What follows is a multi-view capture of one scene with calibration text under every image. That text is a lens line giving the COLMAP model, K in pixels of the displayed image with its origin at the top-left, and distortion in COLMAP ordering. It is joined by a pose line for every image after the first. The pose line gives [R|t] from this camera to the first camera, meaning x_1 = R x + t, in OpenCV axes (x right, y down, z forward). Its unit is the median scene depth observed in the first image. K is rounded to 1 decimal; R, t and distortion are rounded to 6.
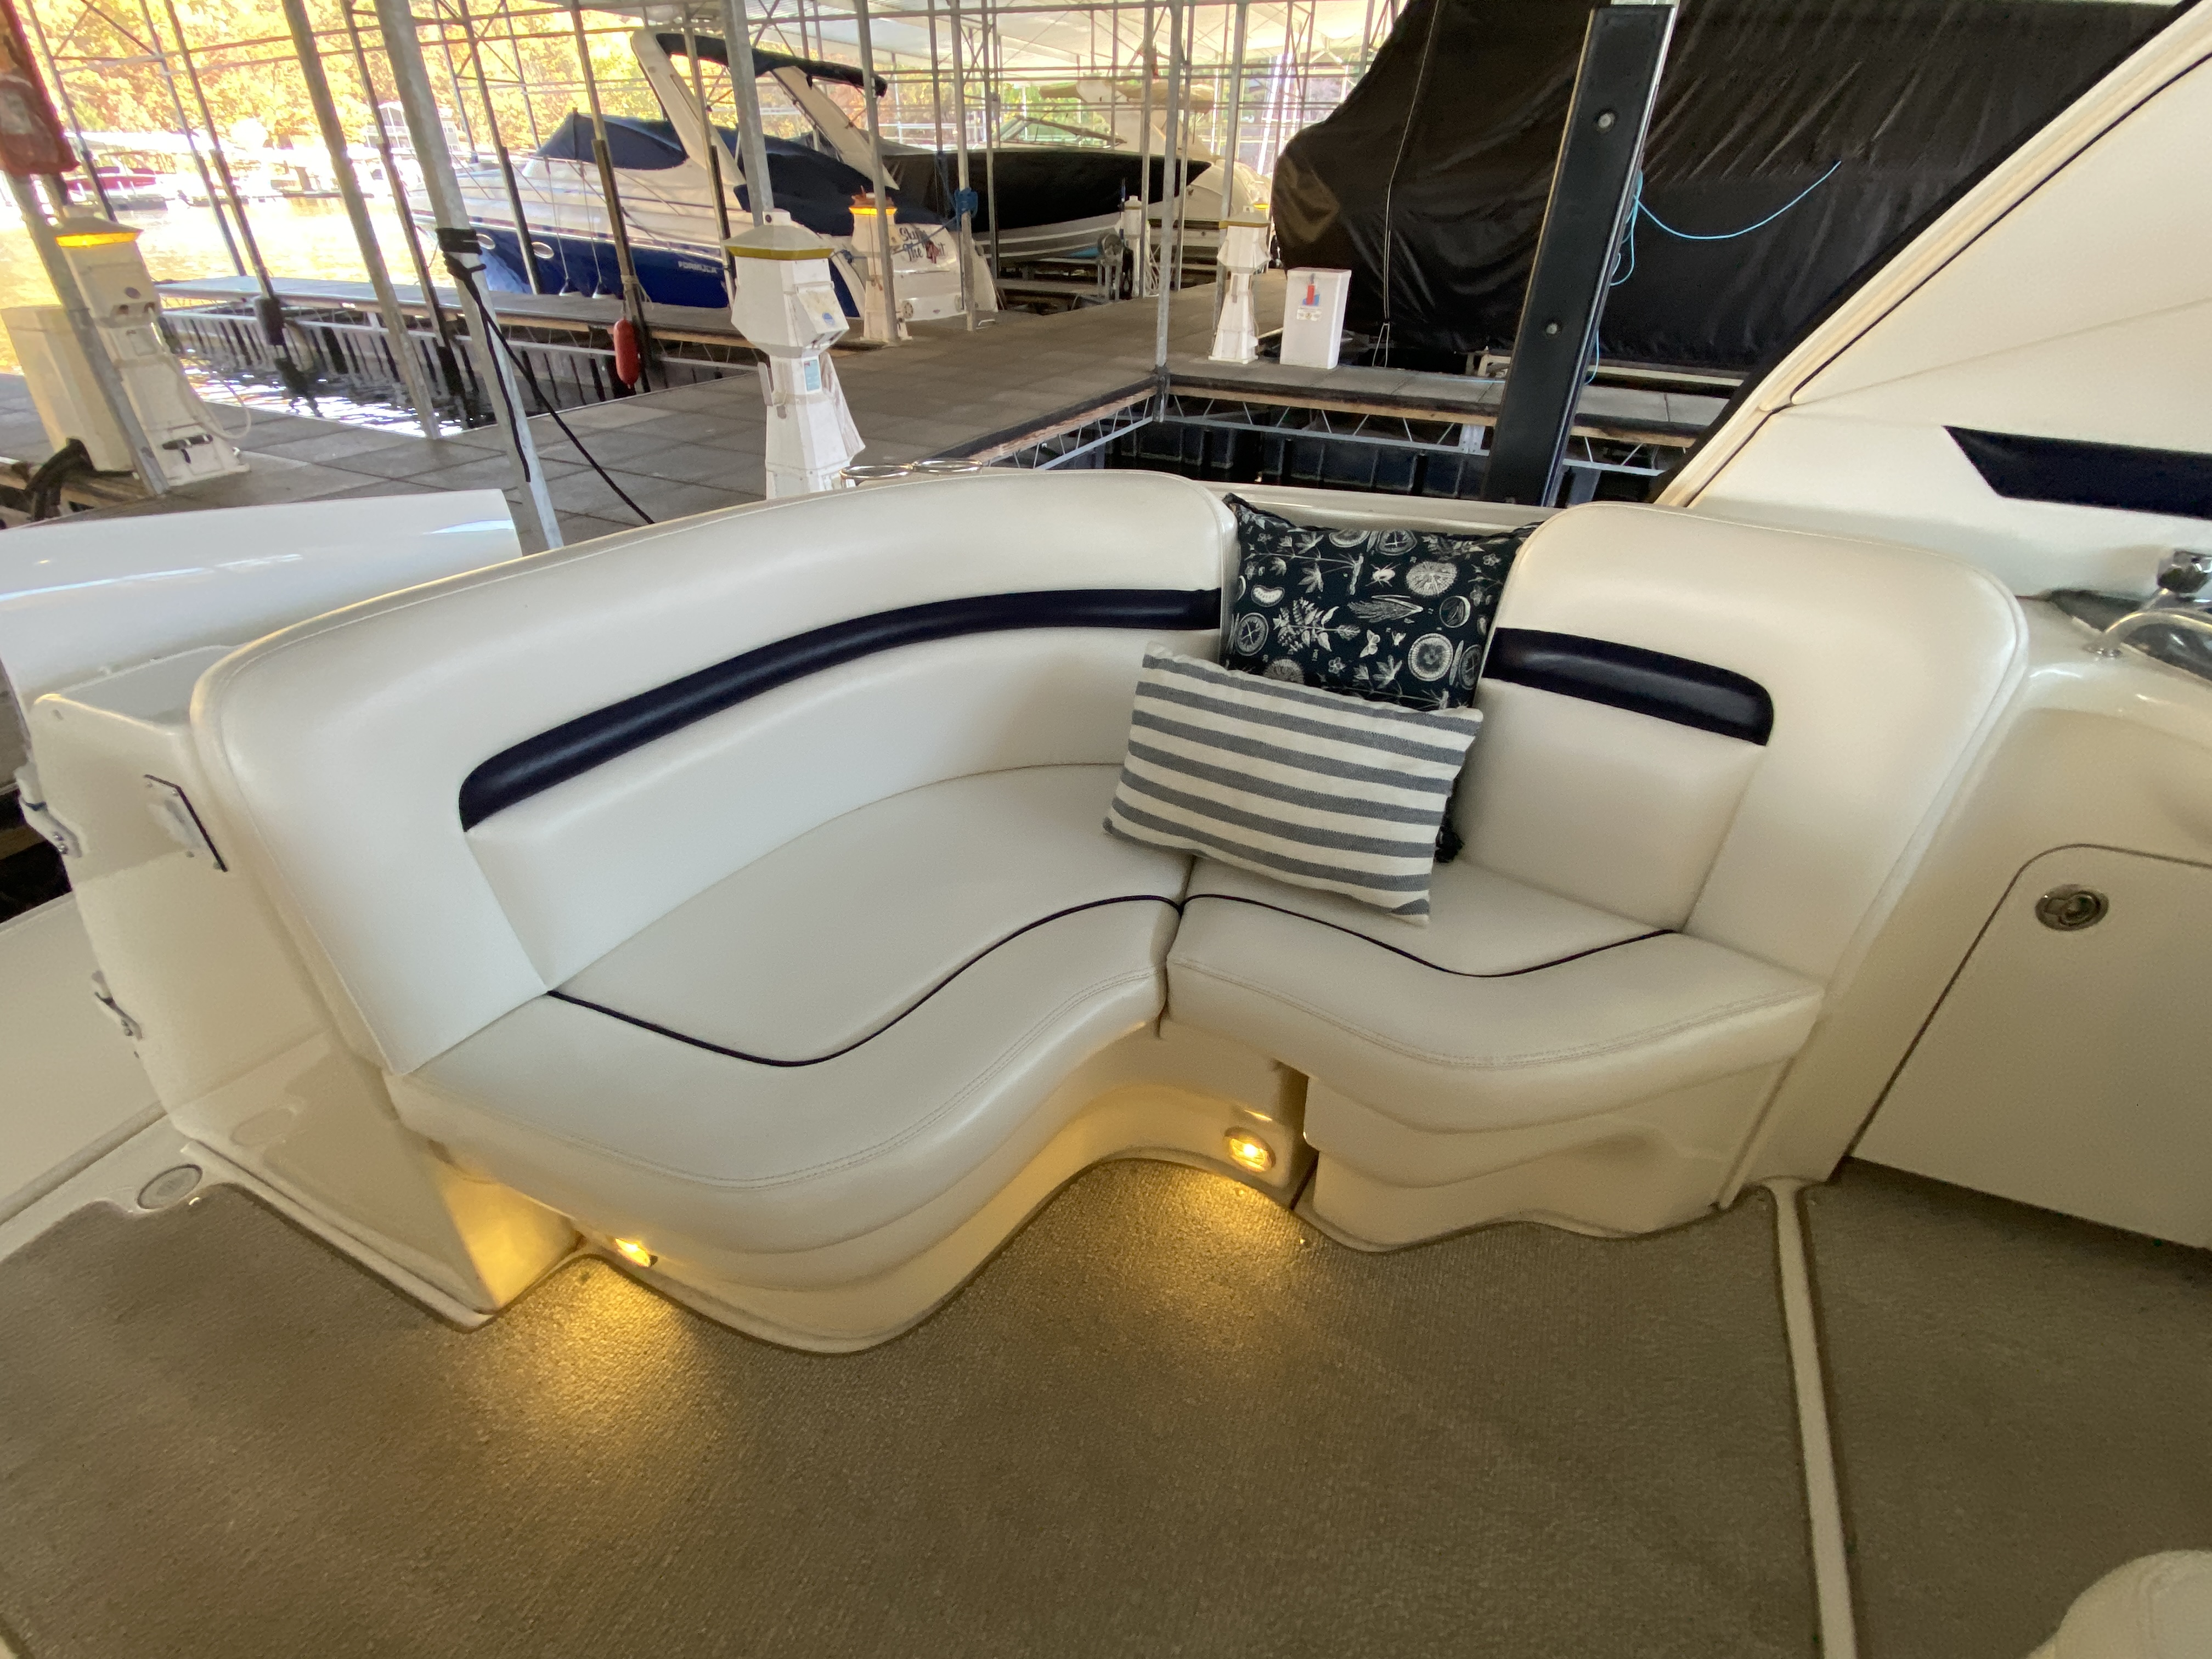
lens RADIAL K [[952.2, 0, 1098.2], [0, 952.2, 825.5], [0, 0, 1]] dist [0.018114, -0.020750]
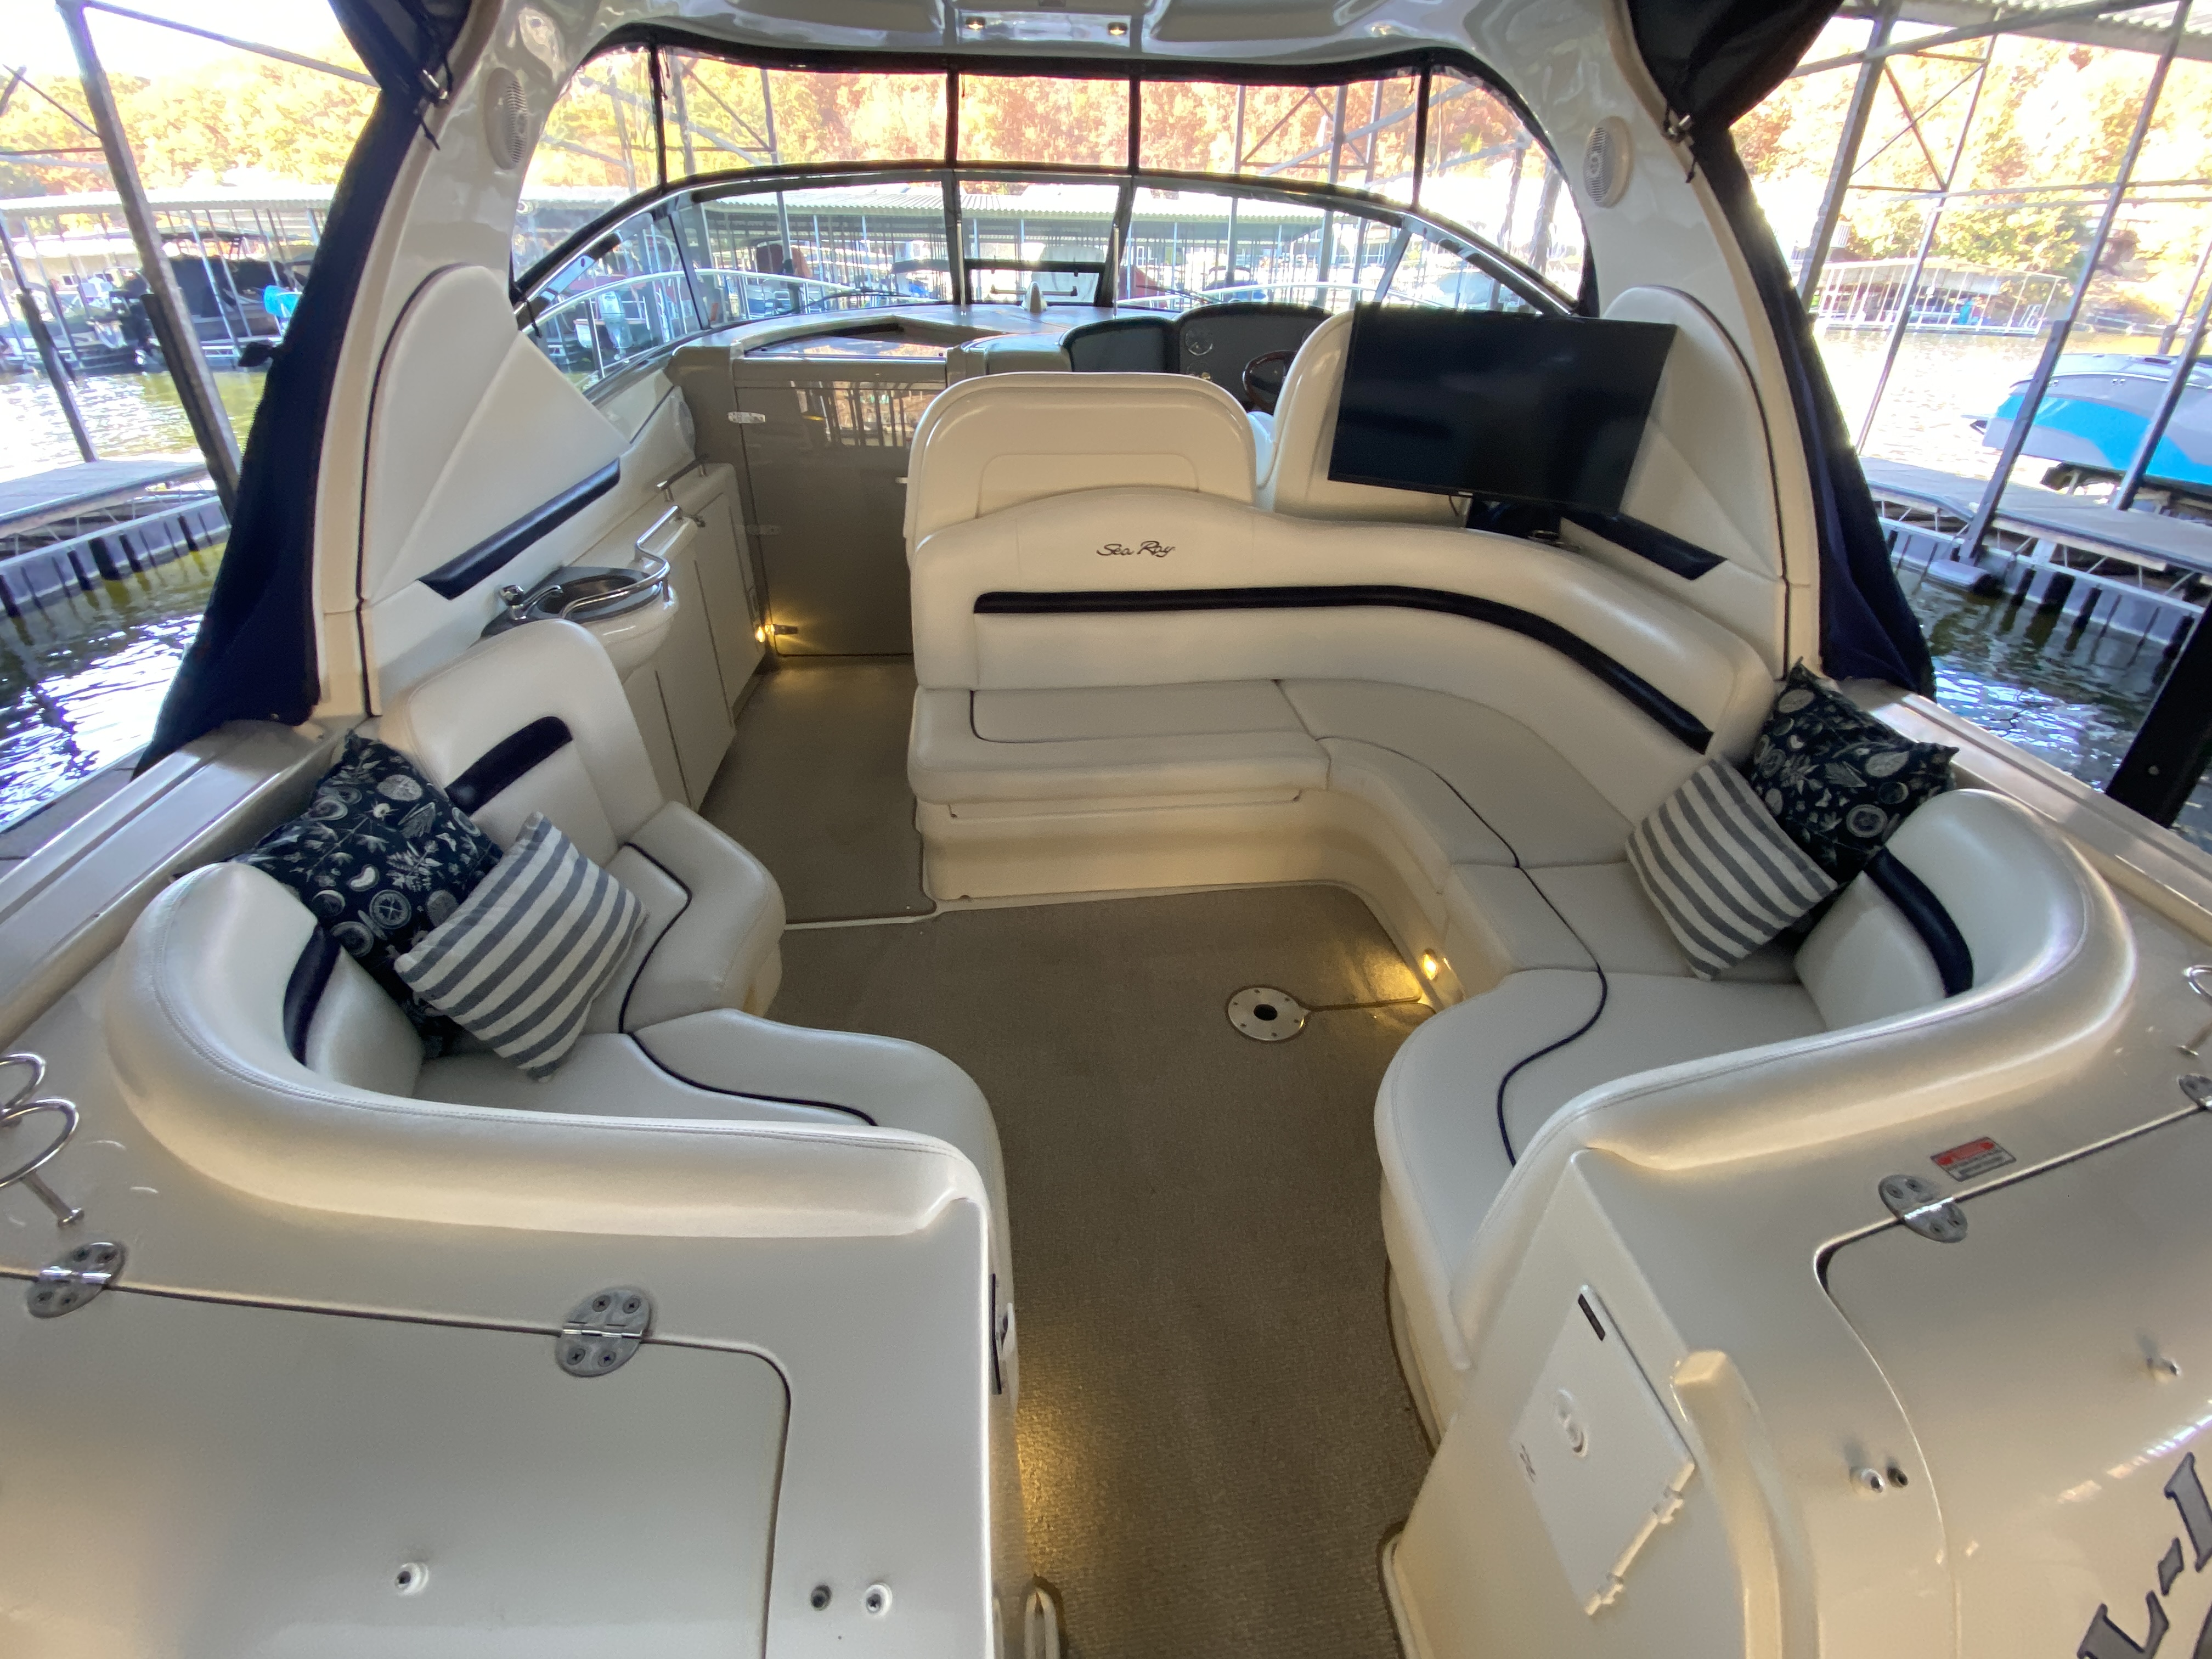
lens RADIAL K [[943.0, 0, 1105.4], [0, 943.0, 839.7], [0, 0, 1]] dist [0.011695, -0.015553]
pose [[-0.504090, -0.464080, 0.728370, -1.044064], [0.459924, 0.569580, 0.681211, -0.630453], [-0.731001, 0.678387, -0.073678, 0.444044]]
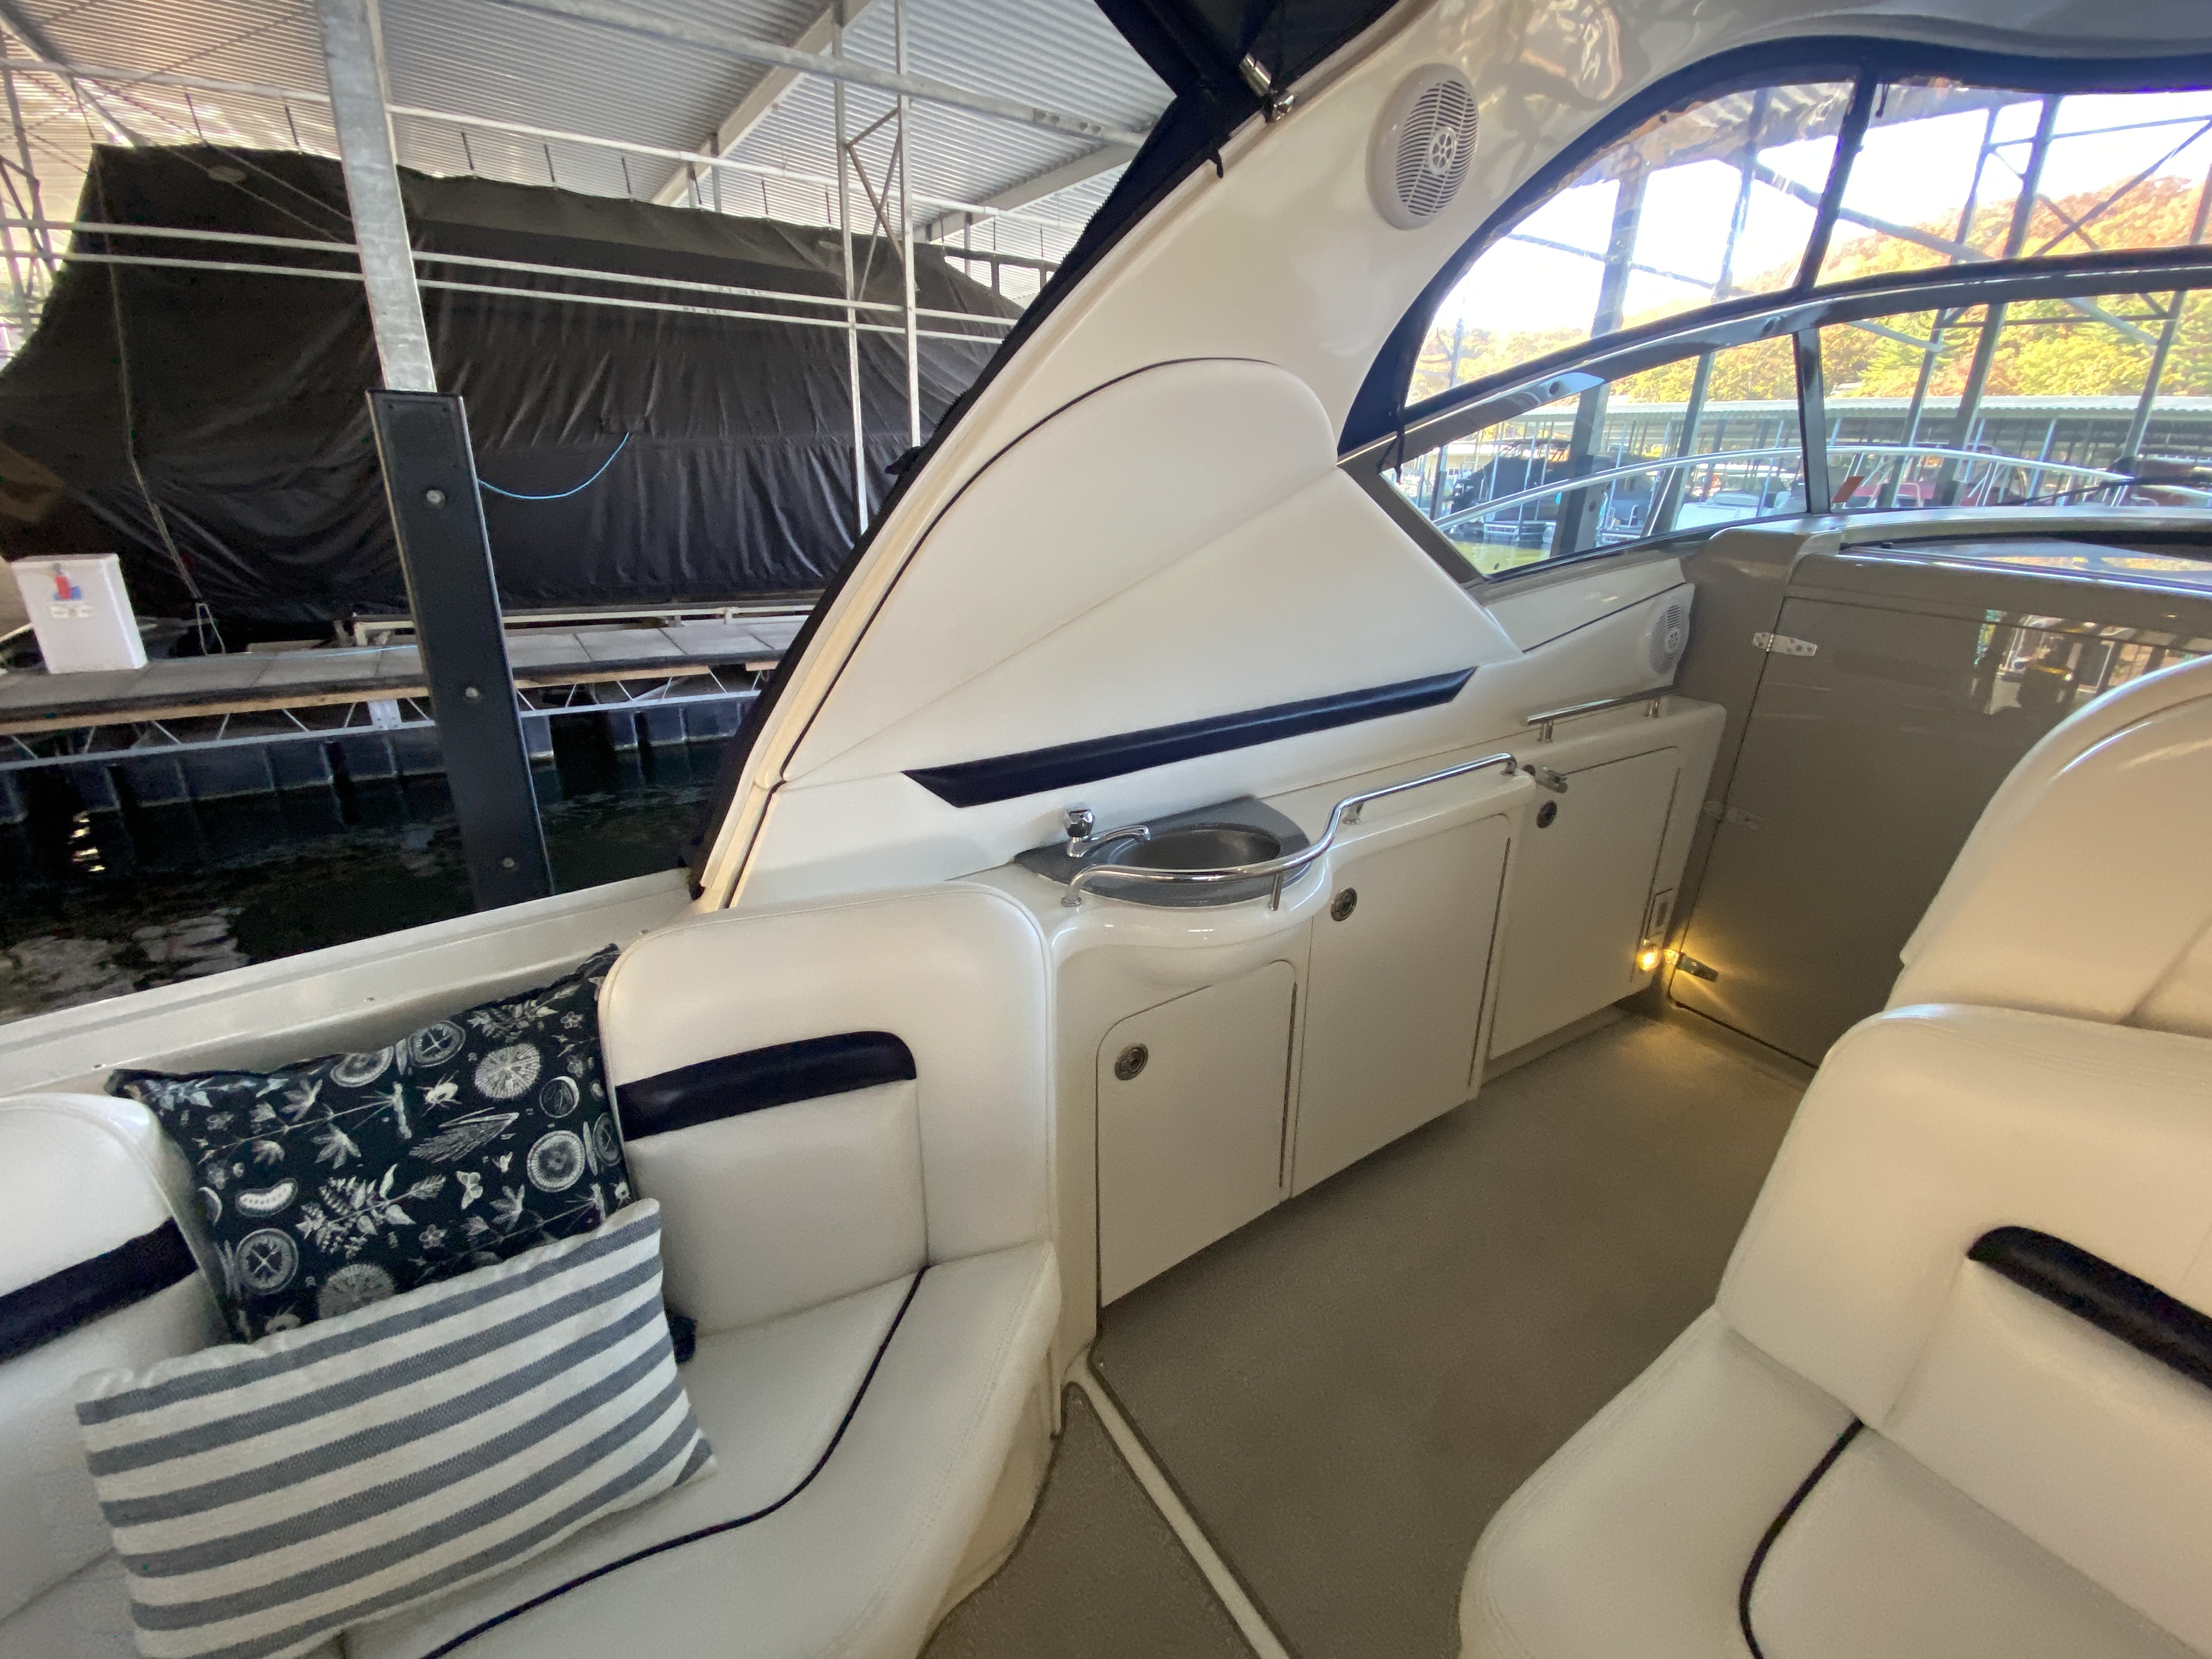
lens RADIAL K [[970.6, 0, 1106.0], [0, 970.6, 829.5], [0, 0, 1]] dist [-0.001064, -0.007167]
pose [[0.531908, -0.306857, 0.789248, 0.036198], [0.454185, 0.890012, 0.039939, -0.238395], [-0.714696, 0.337220, 0.612774, 0.076987]]
